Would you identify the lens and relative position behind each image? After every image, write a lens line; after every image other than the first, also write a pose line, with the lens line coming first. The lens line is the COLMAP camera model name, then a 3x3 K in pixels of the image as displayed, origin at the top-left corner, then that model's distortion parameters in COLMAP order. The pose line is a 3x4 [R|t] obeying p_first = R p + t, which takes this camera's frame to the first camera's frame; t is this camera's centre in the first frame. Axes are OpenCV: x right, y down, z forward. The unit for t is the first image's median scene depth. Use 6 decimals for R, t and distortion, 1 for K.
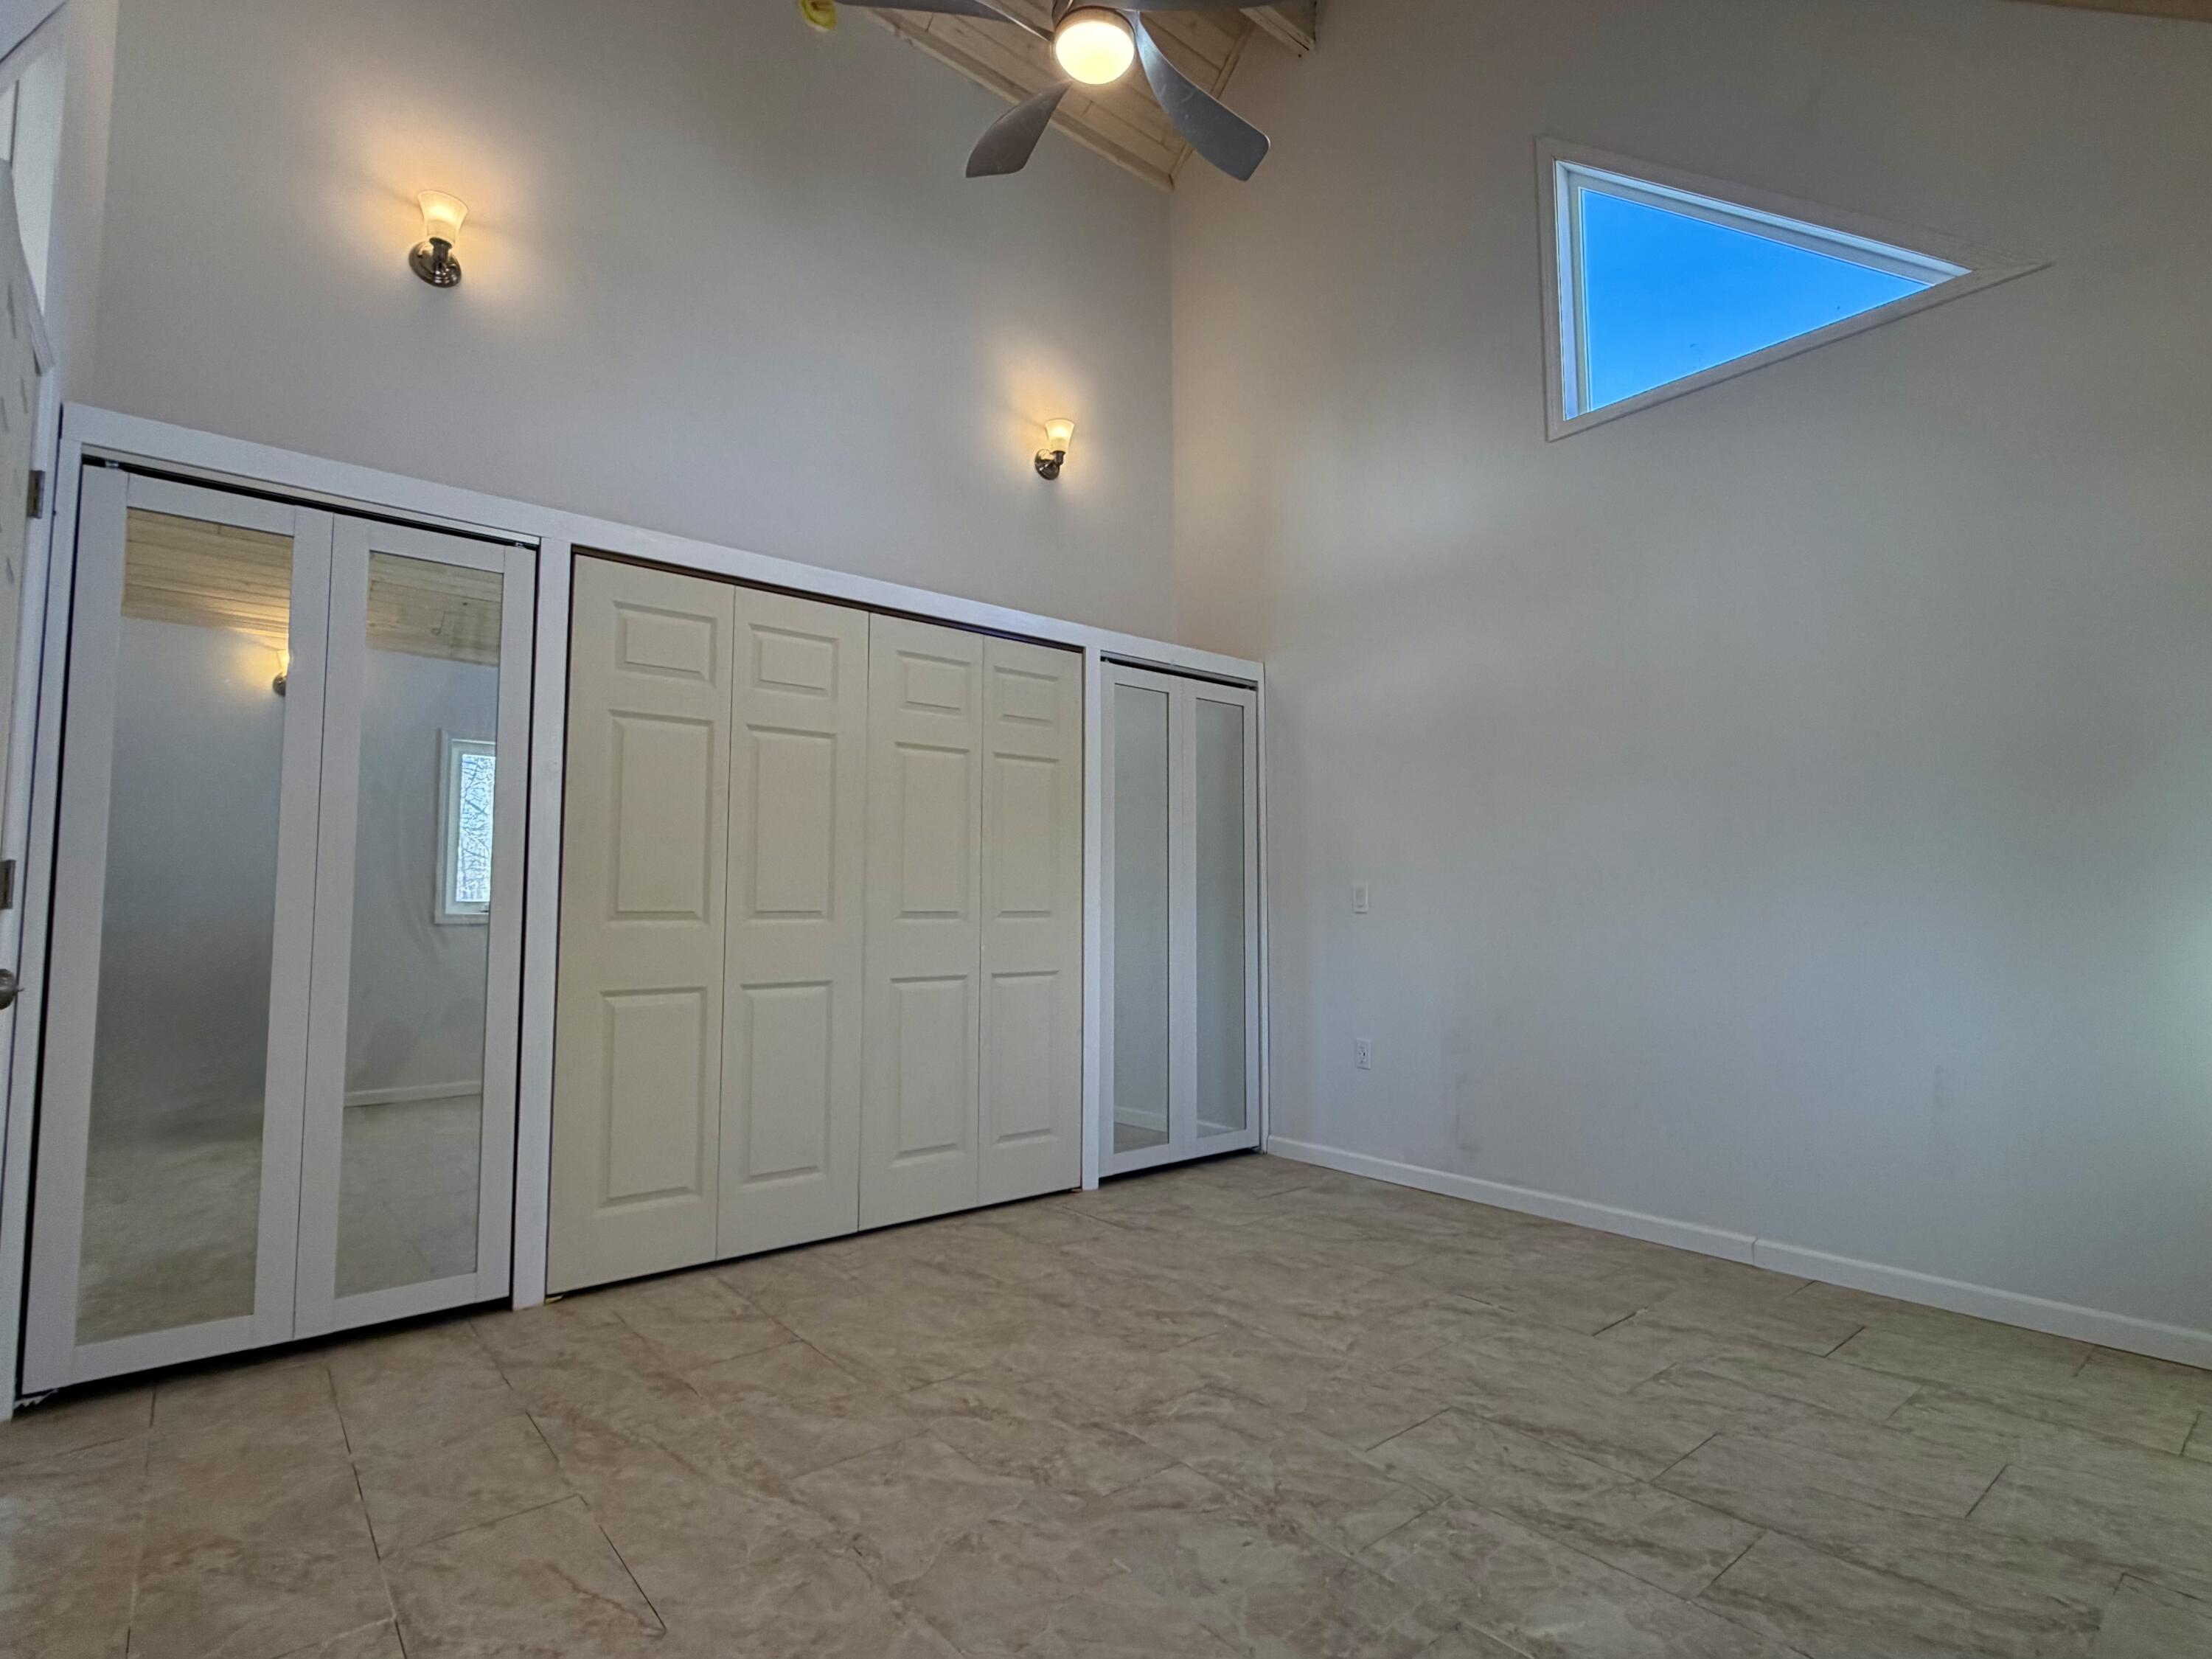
lens RADIAL K [[1089.0, 0, 1108.4], [0, 1089.0, 835.3], [0, 0, 1]] dist [0.001156, -0.000465]
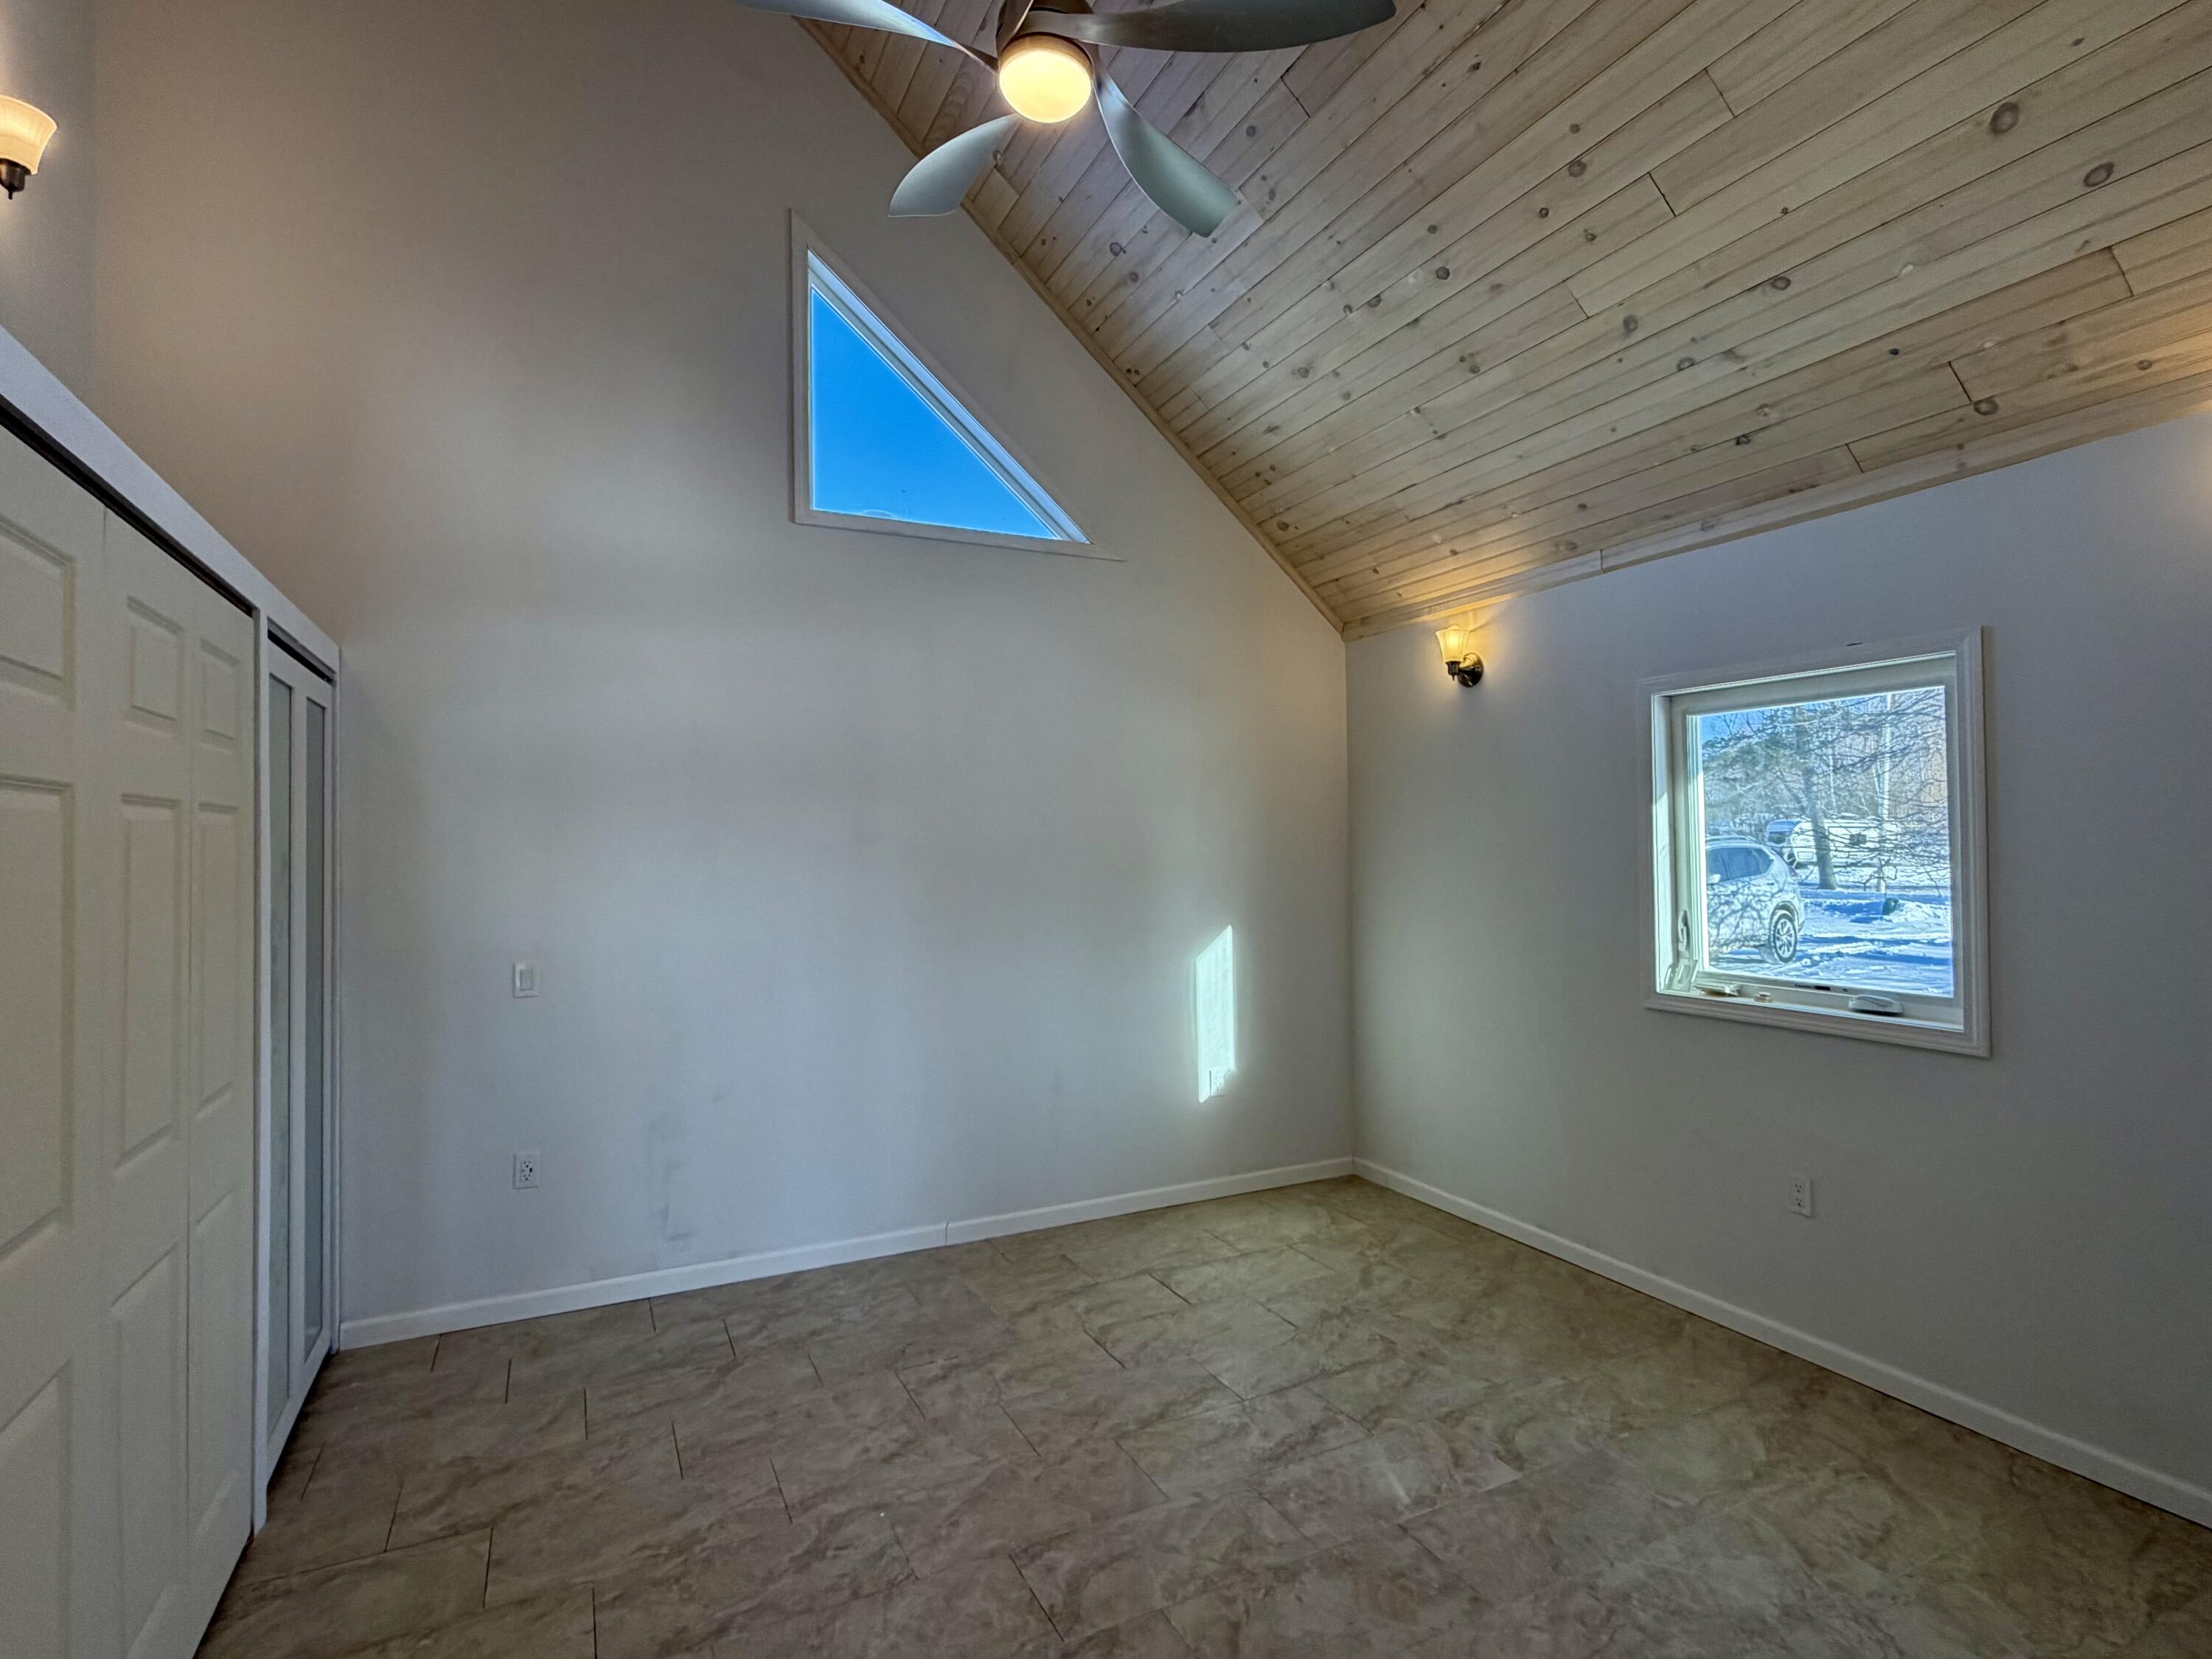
lens RADIAL K [[1089.0, 0, 1106.9], [0, 1089.0, 831.4], [0, 0, 1]] dist [0.001156, -0.000465]
pose [[0.232201, 0.011385, 0.972601, -0.729492], [-0.060141, 0.998186, 0.002673, -0.127442], [-0.970807, -0.059114, 0.232465, 0.638538]]
